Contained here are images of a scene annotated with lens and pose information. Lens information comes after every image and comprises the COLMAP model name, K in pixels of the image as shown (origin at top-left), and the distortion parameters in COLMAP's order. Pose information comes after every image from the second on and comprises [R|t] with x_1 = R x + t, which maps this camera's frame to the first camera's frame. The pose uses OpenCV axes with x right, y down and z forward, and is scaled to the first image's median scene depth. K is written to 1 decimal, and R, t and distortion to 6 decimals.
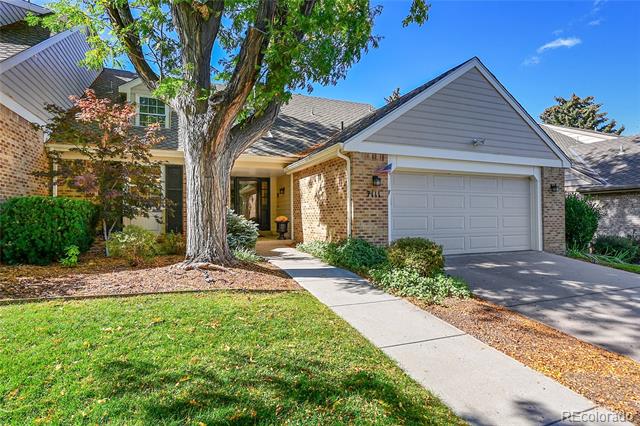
lens RADIAL K [[336.8, 0, 320.0], [0, 336.8, 213.0], [0, 0, 1]] dist [-0.002598, -0.000939]
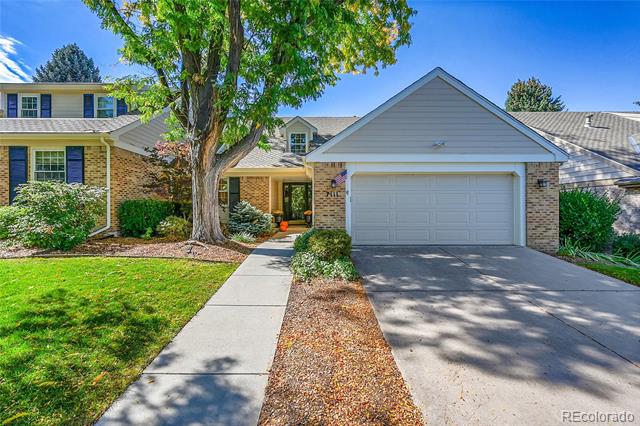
lens RADIAL K [[253.0, 0, 320.0], [0, 253.0, 213.0], [0, 0, 1]] dist [-0.001118, -0.000250]
pose [[0.927347, 0.007606, -0.374126, 0.382466], [0.001523, 0.999708, 0.024098, -0.006260], [0.374200, -0.022917, 0.927065, 0.071179]]
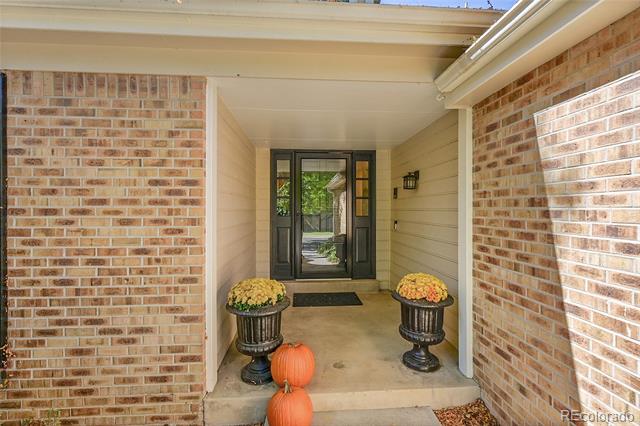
lens RADIAL K [[302.9, 0, 320.0], [0, 302.9, 213.0], [0, 0, 1]] dist [-0.000310, -0.000095]
pose [[0.946868, 0.010003, -0.321467, -0.135951], [-0.003505, 0.999778, 0.020784, -0.052840], [0.321603, -0.018553, 0.946693, 0.913095]]
